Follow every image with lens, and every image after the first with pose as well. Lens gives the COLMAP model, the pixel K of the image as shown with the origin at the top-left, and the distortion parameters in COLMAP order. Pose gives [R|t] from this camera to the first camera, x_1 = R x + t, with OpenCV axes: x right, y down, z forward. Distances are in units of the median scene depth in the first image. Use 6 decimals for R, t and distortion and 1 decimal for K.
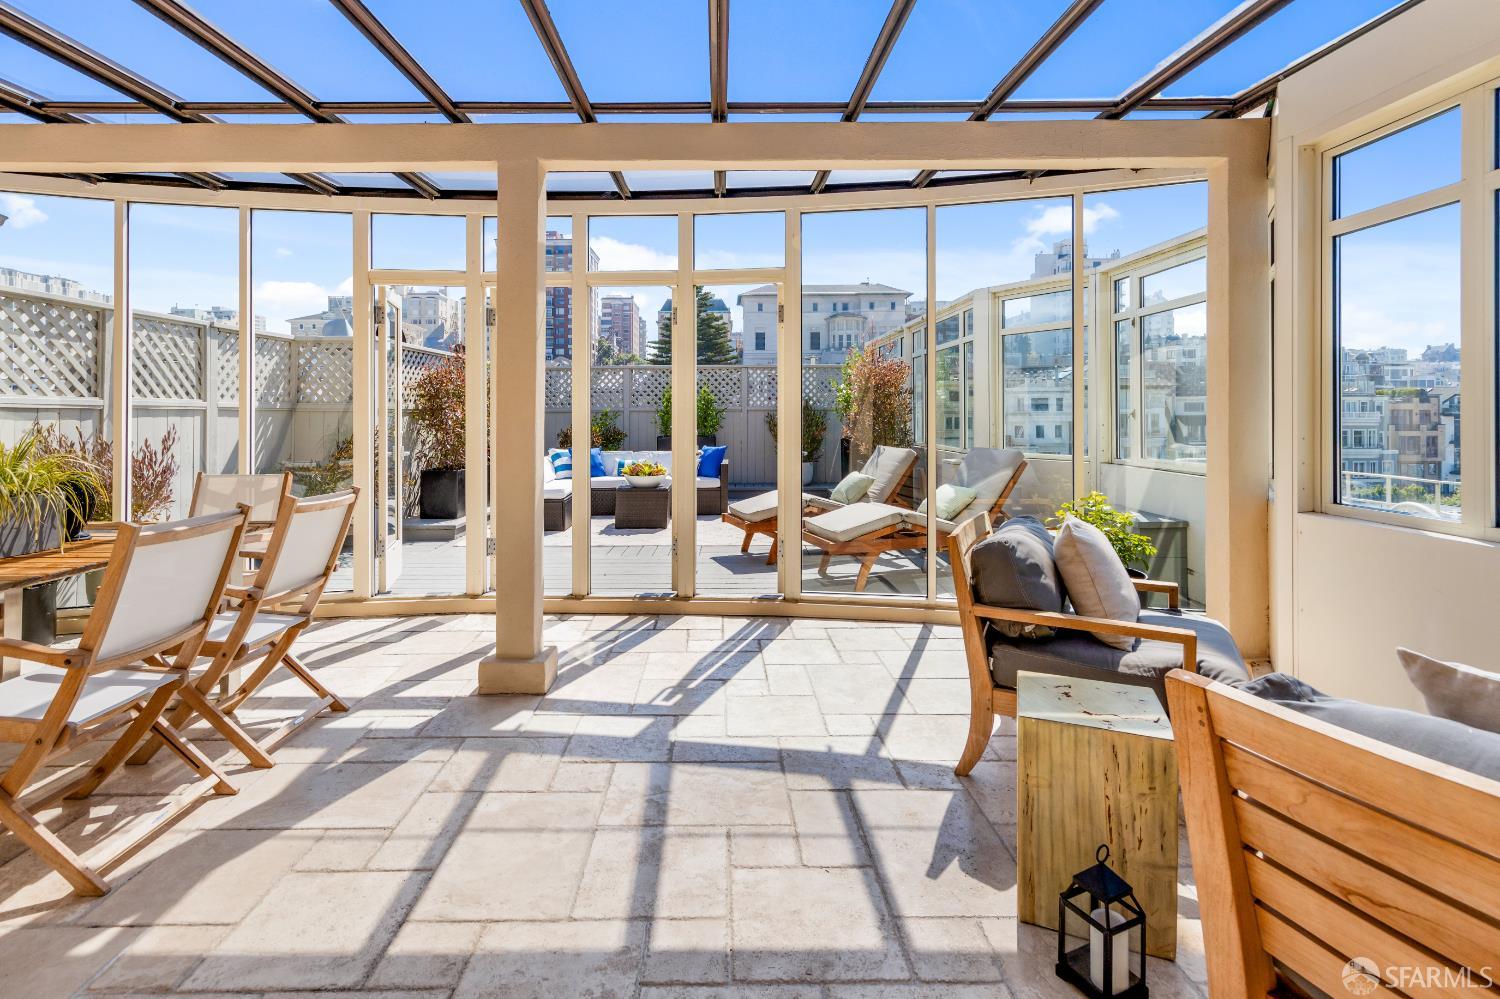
lens RADIAL K [[732.2, 0, 751.4], [0, 732.2, 403.3], [0, 0, 1]] dist [-0.001988, -0.001483]
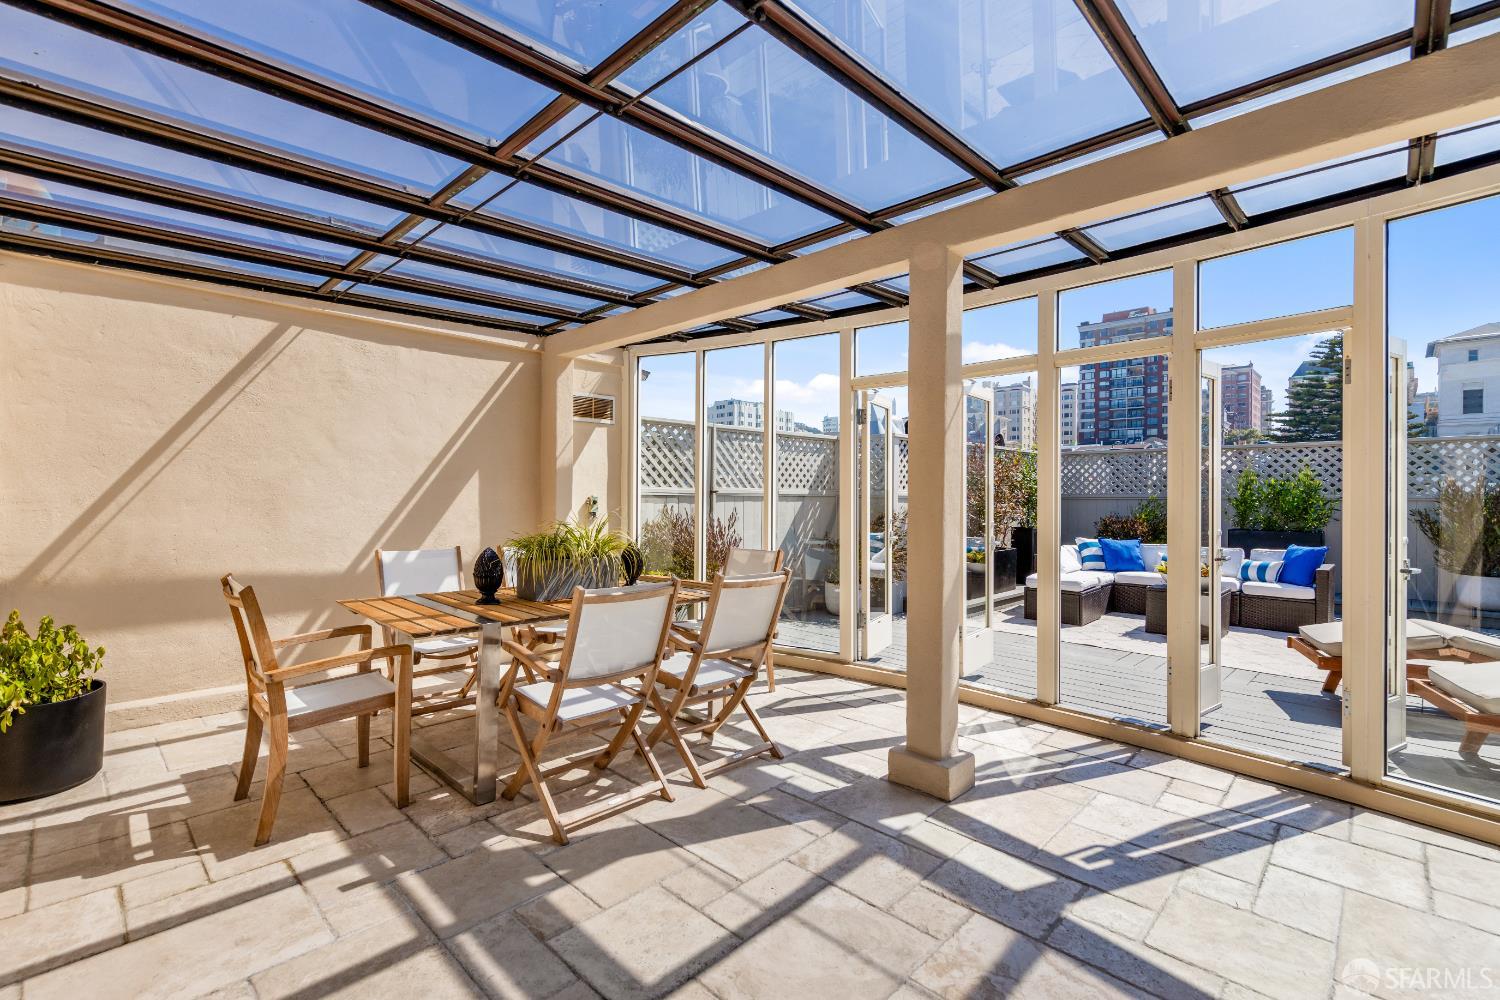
lens RADIAL K [[664.1, 0, 747.0], [0, 664.1, 484.8], [0, 0, 1]] dist [0.001416, -0.001213]
pose [[0.680936, 0.001390, -0.732341, 0.173465], [-0.000880, 0.999999, 0.001079, -0.019646], [0.732342, -0.000090, 0.680937, 0.210598]]
